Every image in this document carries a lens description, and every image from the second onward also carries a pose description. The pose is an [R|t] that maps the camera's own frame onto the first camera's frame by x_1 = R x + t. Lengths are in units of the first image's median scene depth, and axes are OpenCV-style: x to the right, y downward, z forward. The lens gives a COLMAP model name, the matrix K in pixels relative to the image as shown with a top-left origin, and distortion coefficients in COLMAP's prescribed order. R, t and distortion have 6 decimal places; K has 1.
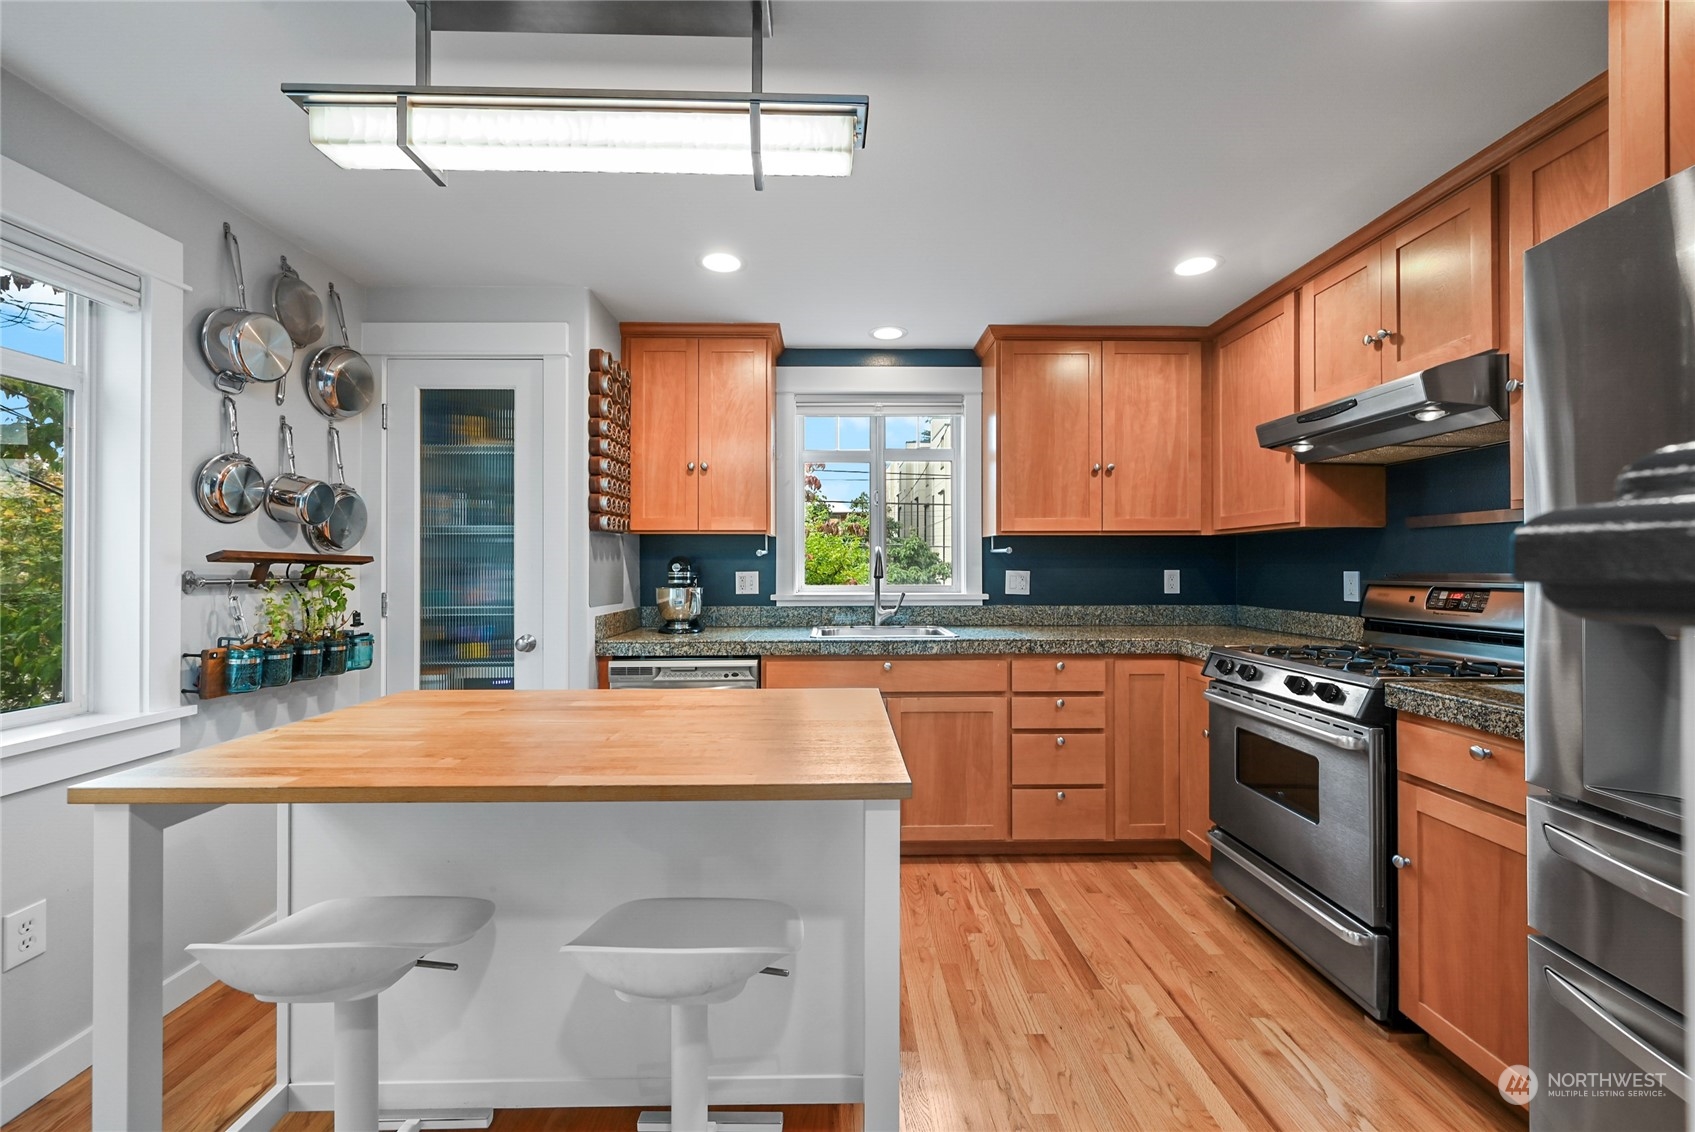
lens RADIAL K [[678.0, 0, 845.6], [0, 678.0, 563.5], [0, 0, 1]] dist [0.000674, 0.000387]
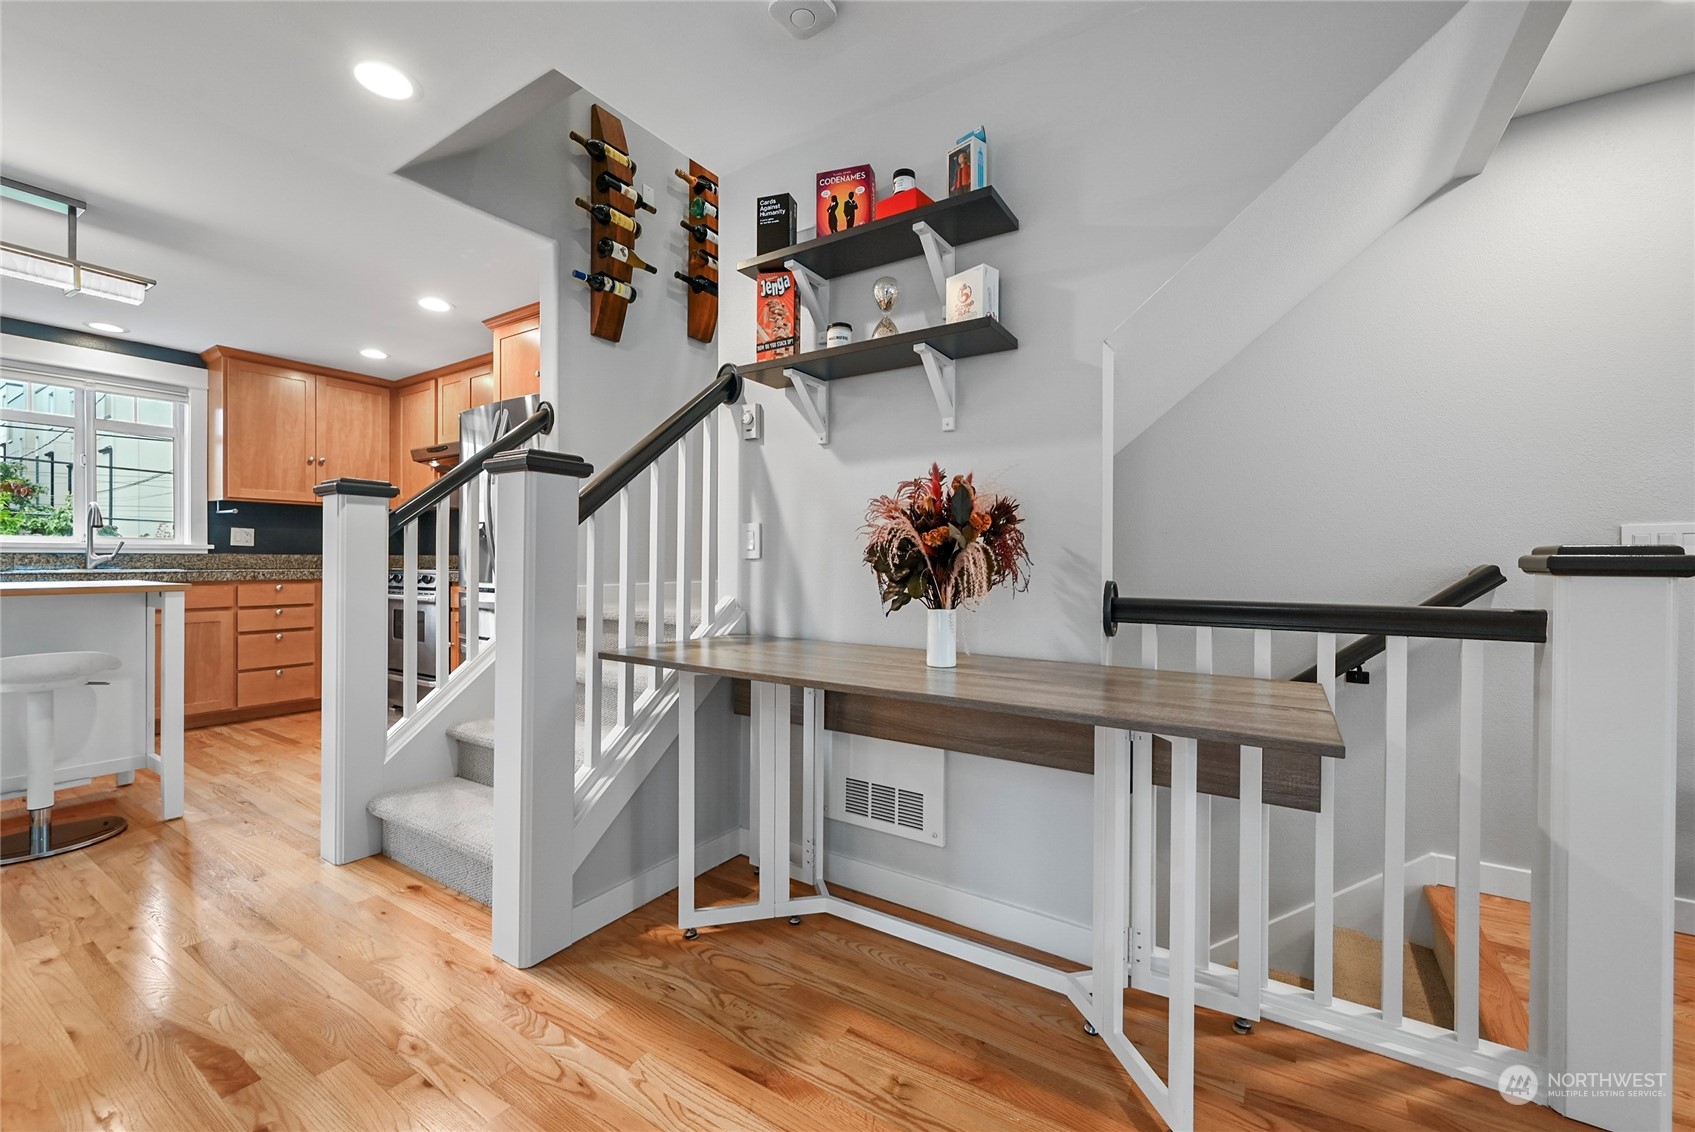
lens RADIAL K [[684.9, 0, 850.1], [0, 684.9, 560.1], [0, 0, 1]] dist [-0.000825, -0.000160]
pose [[0.558407, 0.000886, 0.829567, -0.217958], [-0.006090, 0.999977, 0.003031, 0.068875], [-0.829545, -0.006745, 0.558399, -0.827684]]
